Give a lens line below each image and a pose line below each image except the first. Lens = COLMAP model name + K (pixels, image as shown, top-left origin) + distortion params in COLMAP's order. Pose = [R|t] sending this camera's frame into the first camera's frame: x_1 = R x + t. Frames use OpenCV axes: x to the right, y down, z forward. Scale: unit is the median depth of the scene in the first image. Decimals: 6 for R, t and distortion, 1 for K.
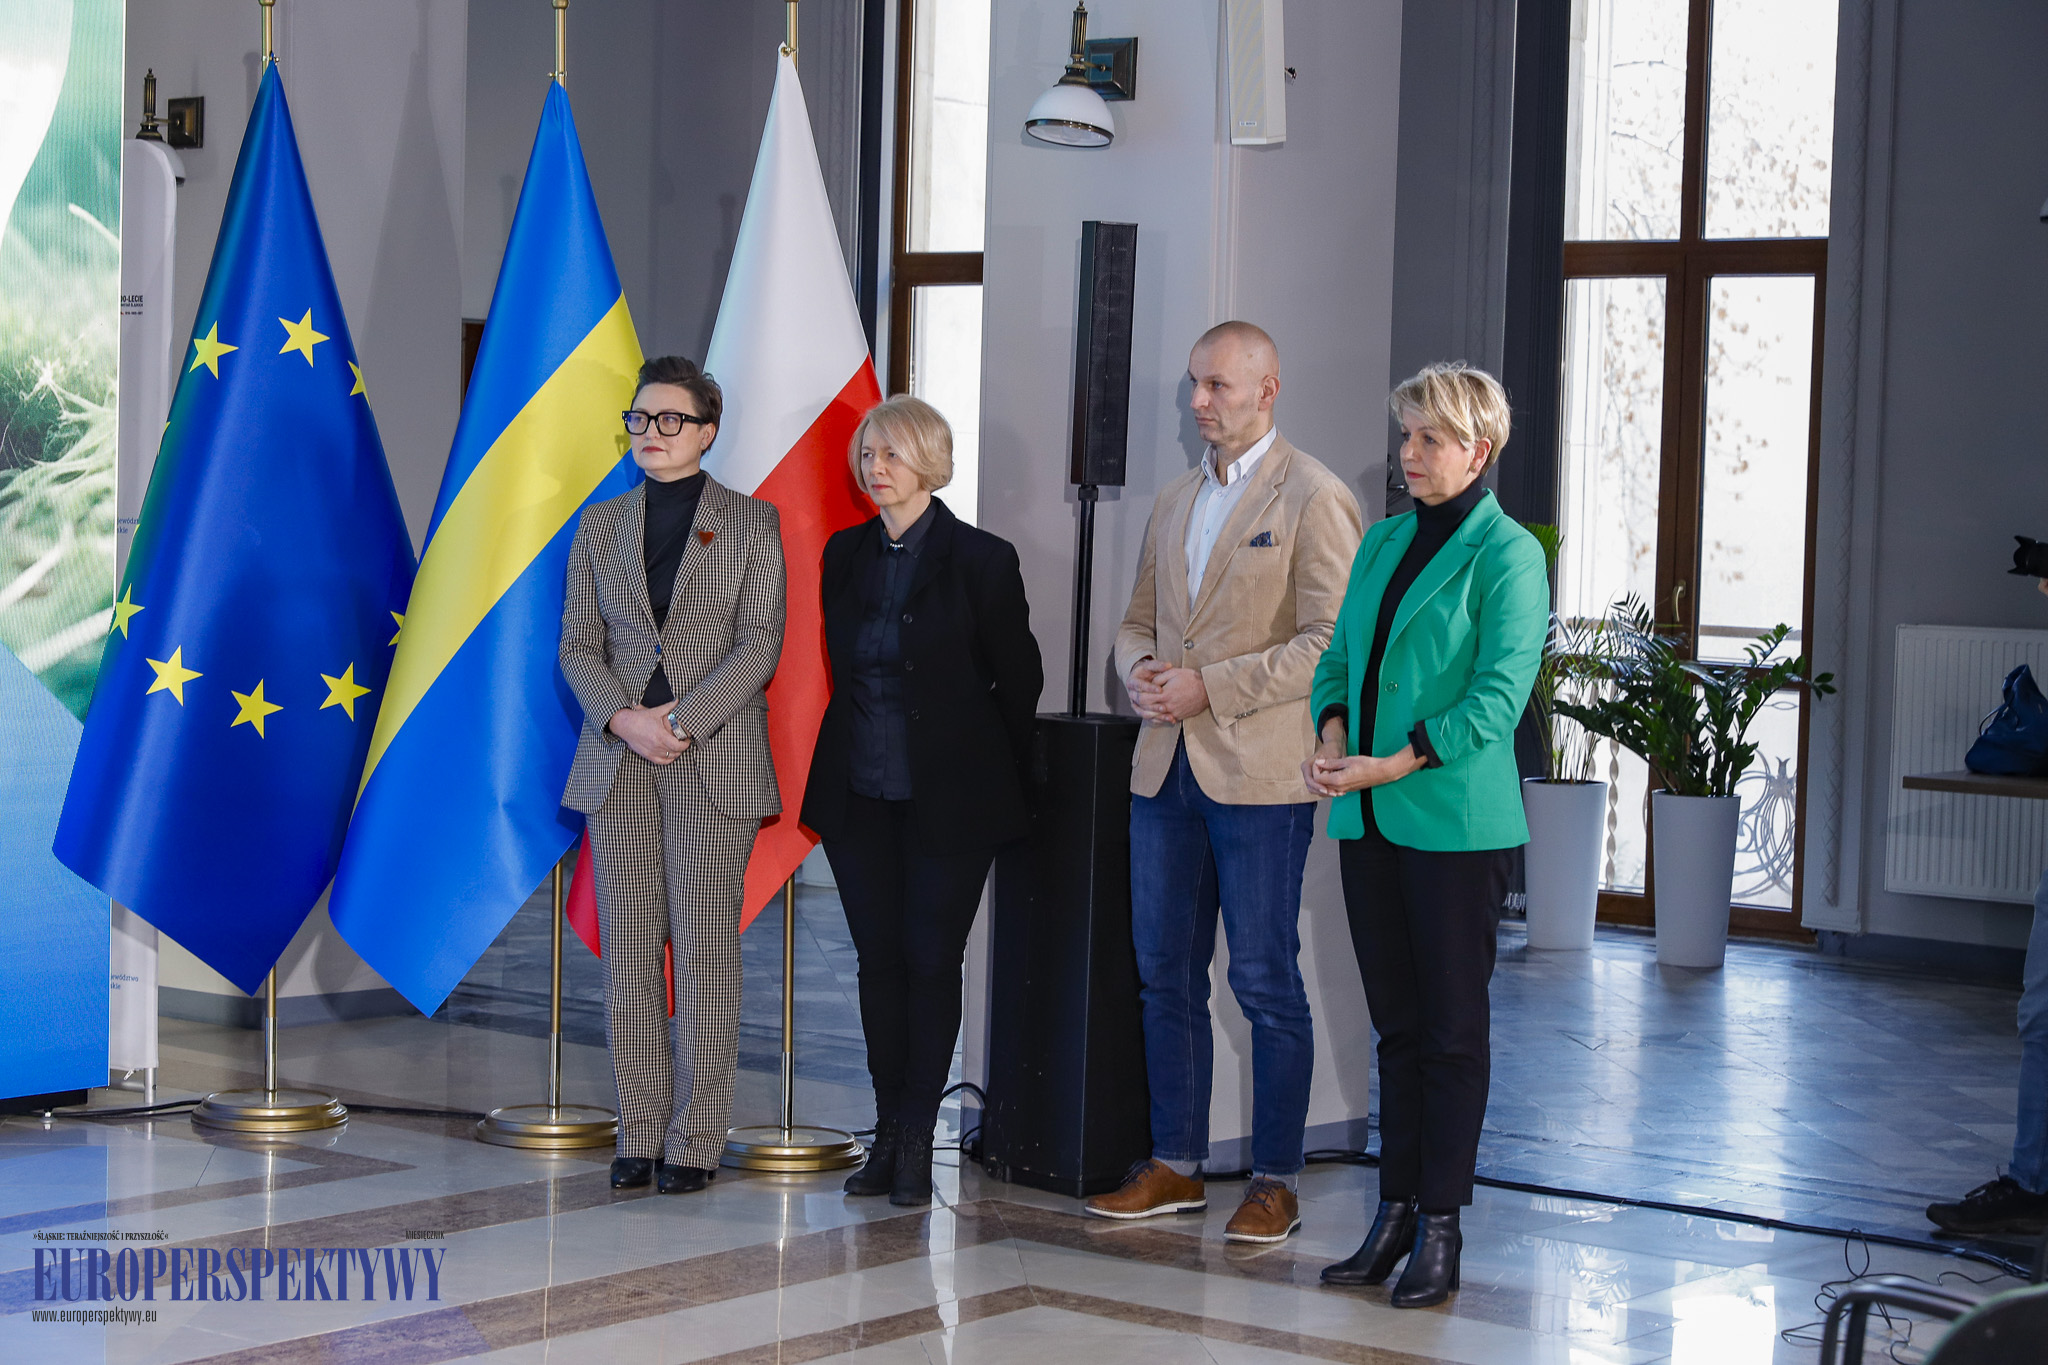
lens RADIAL K [[3920.7, 0, 1024.0], [0, 3920.7, 682.5], [0, 0, 1]] dist [-0.031861, 0.228019]
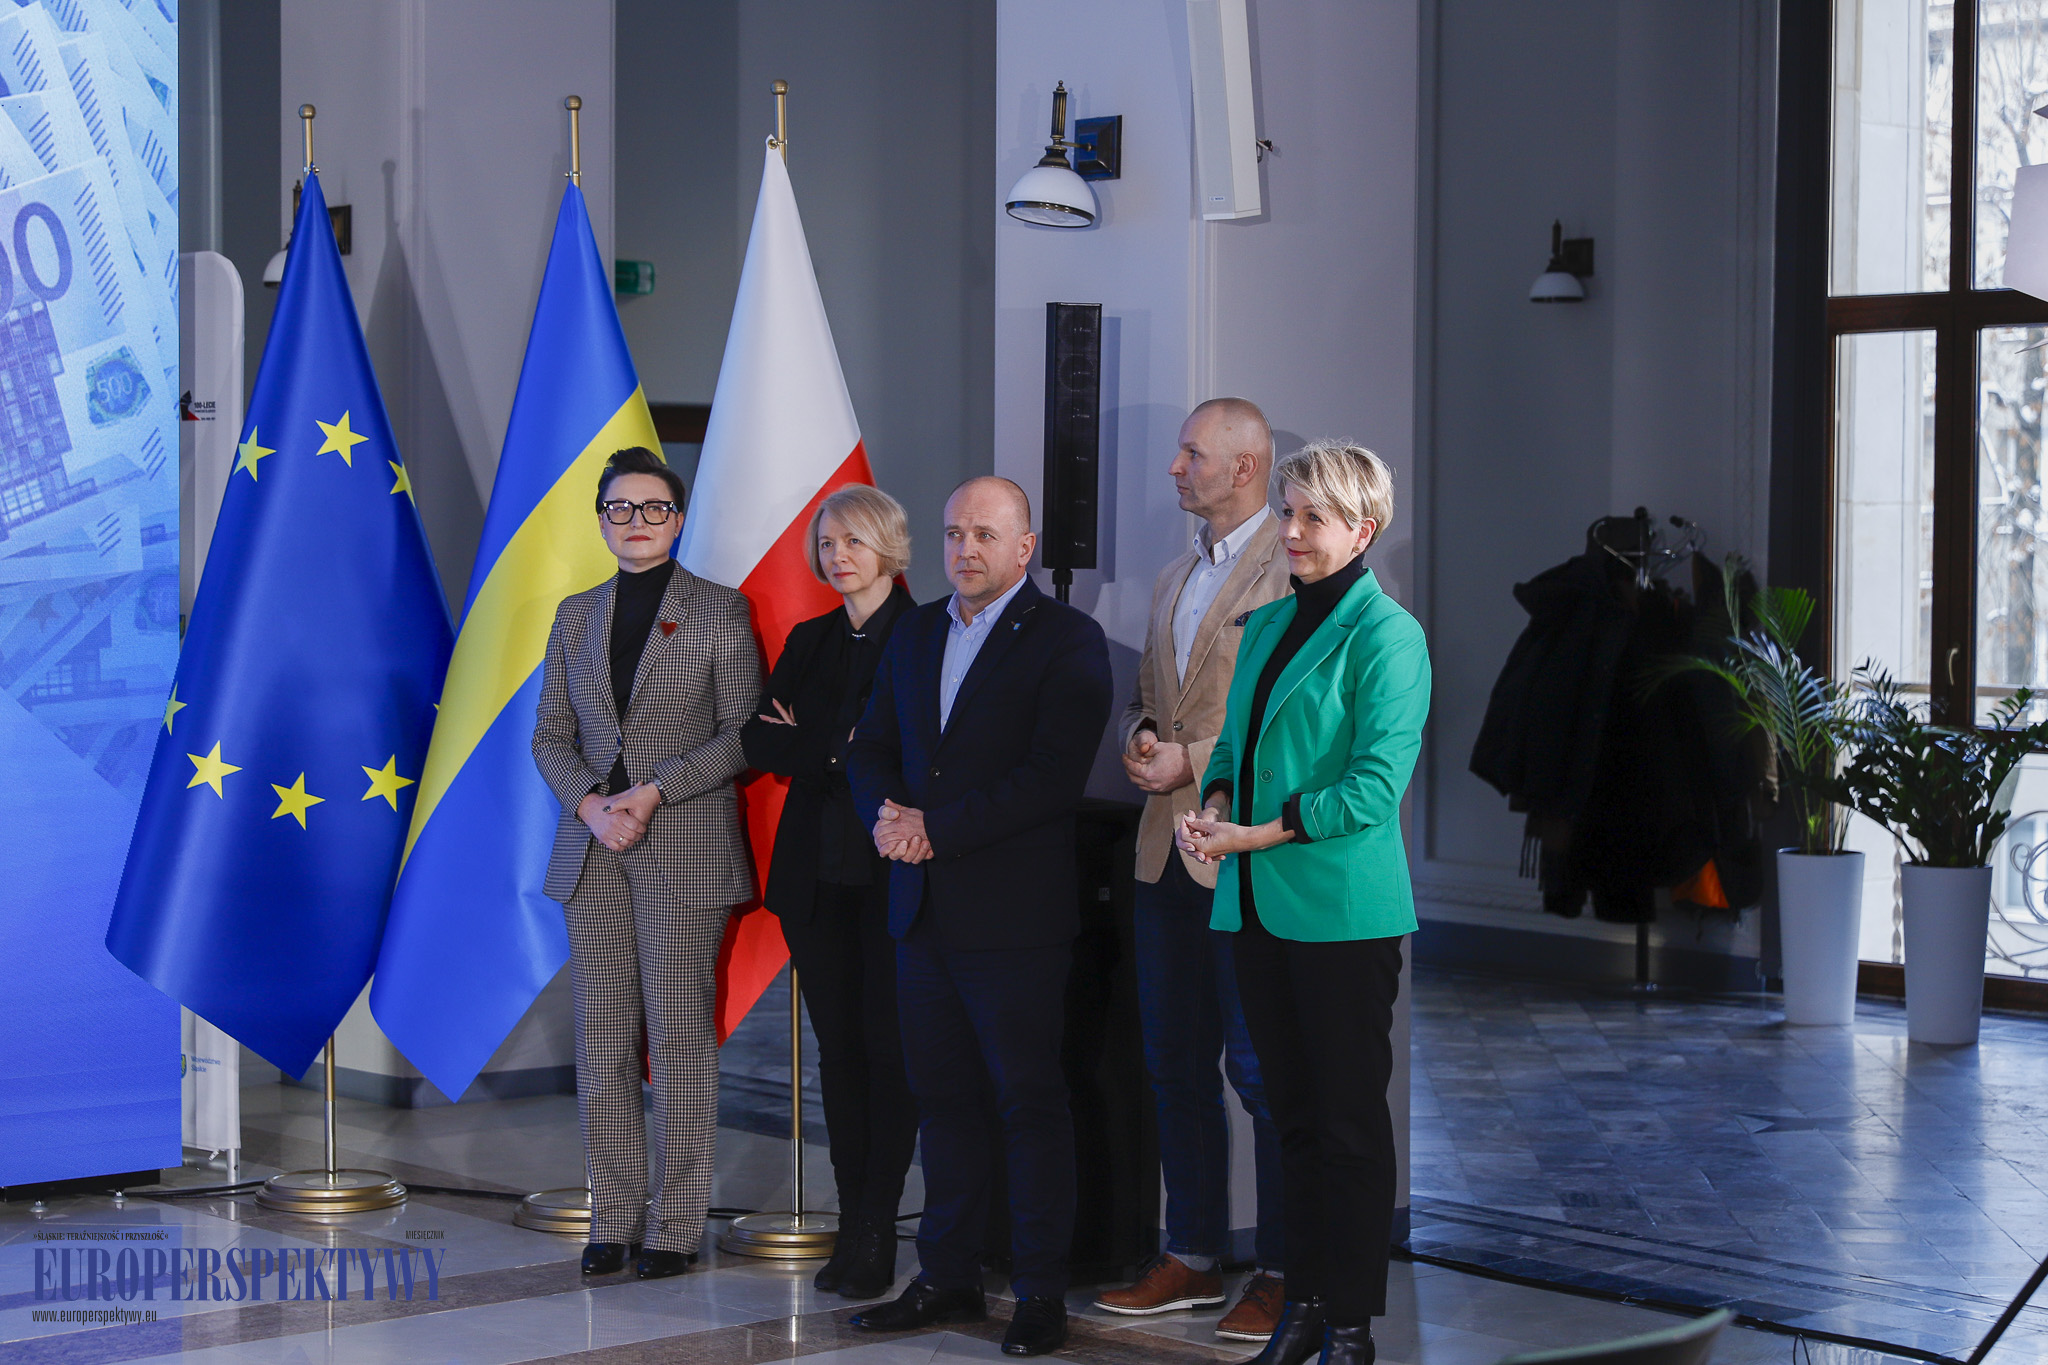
lens RADIAL K [[3860.5, 0, 1024.0], [0, 3860.5, 682.5], [0, 0, 1]] dist [-0.013493, 0.175746]
pose [[0.985621, -0.015598, -0.168247, 0.163387], [0.012896, 0.999770, -0.017138, -0.004502], [0.168476, 0.014722, 0.985596, 0.033023]]
